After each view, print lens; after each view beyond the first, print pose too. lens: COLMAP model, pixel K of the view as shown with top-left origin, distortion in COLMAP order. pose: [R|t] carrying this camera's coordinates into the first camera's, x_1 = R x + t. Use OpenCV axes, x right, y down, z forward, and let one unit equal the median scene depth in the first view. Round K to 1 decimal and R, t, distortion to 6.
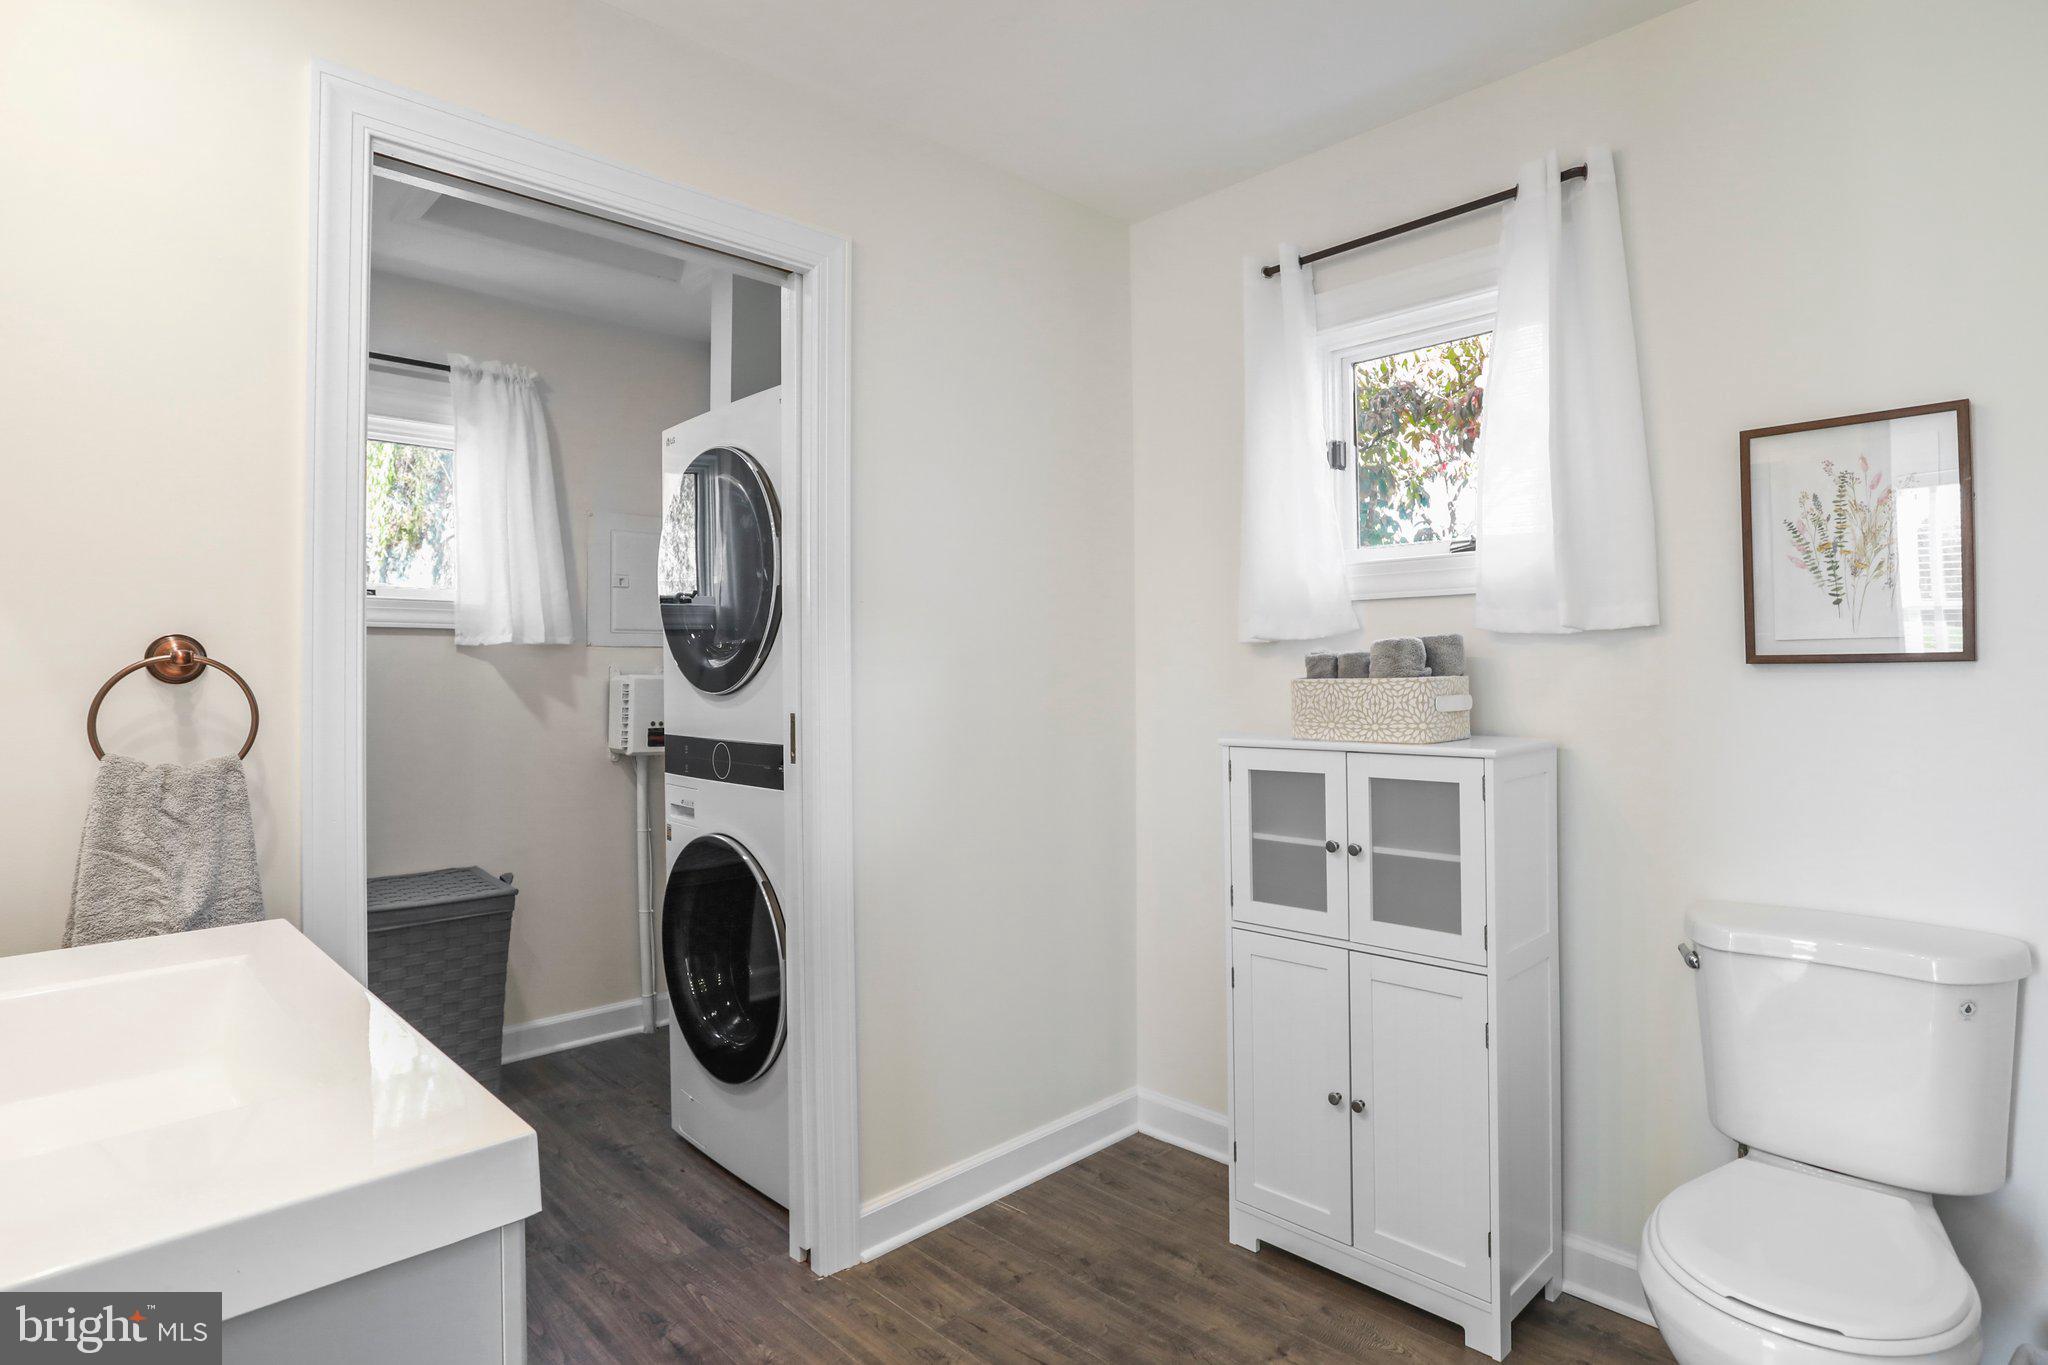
lens RADIAL K [[1070.1, 0, 1029.5], [0, 1070.1, 660.8], [0, 0, 1]] dist [-0.056846, 0.028916]
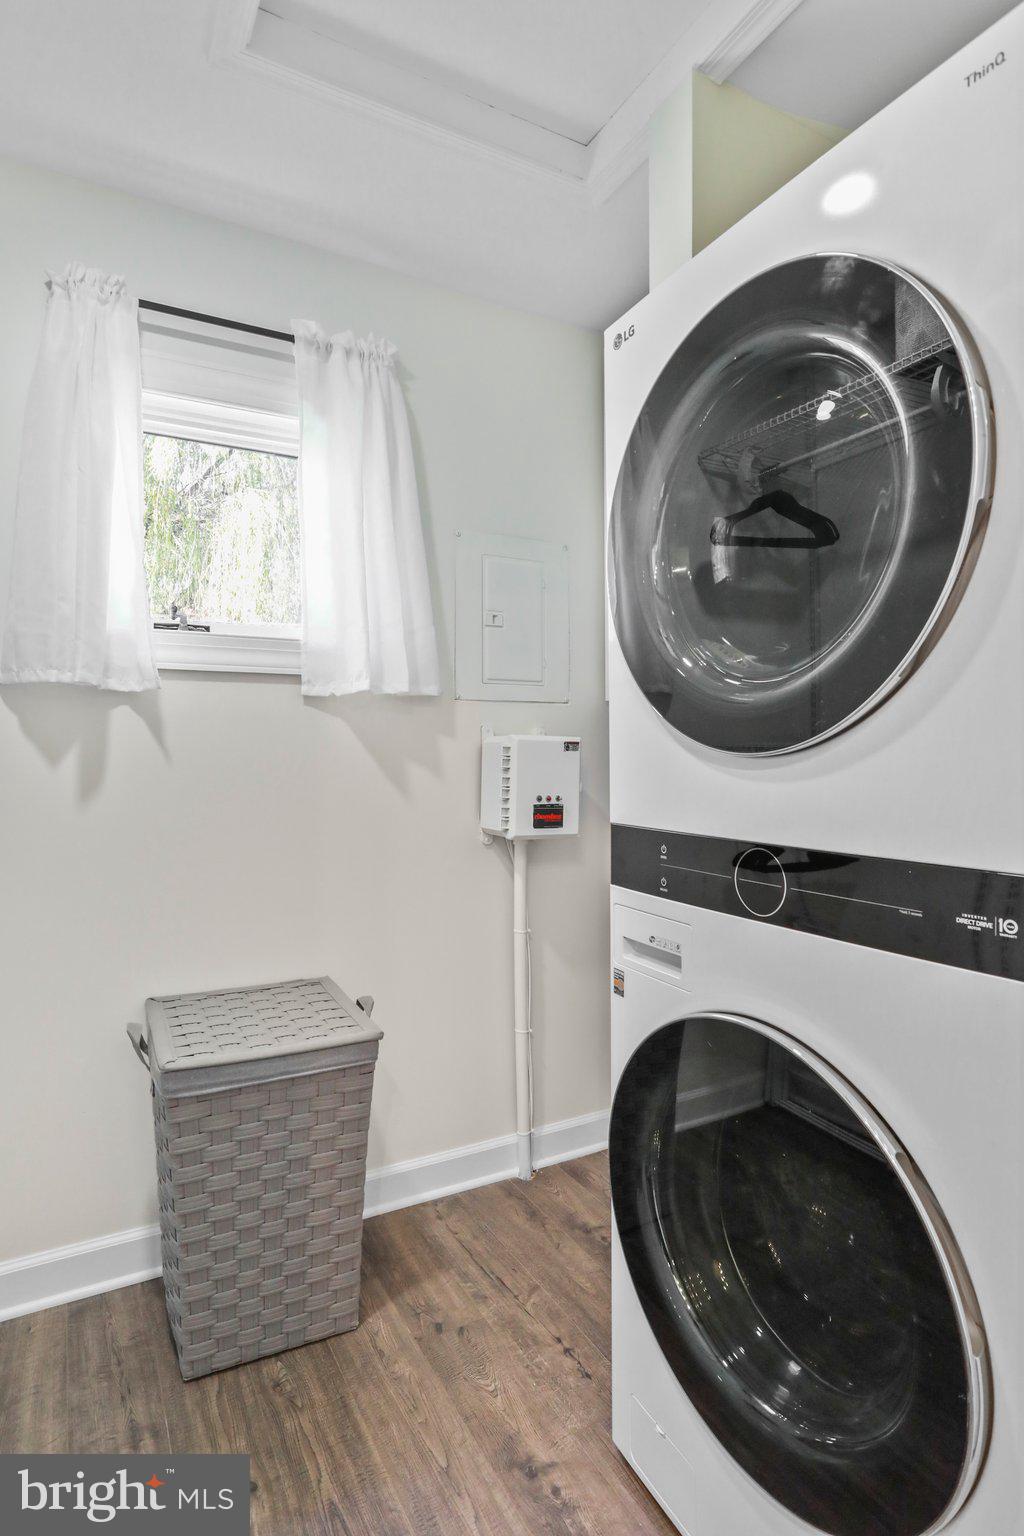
lens RADIAL K [[844.3, 0, 512.0], [0, 844.3, 768.0], [0, 0, 1]] dist [-0.085934, 0.074061]
pose [[0.964803, 0.008702, -0.262828, -0.227441], [-0.000256, 0.999483, 0.032152, 0.018647], [0.262972, -0.030953, 0.964307, 0.434033]]
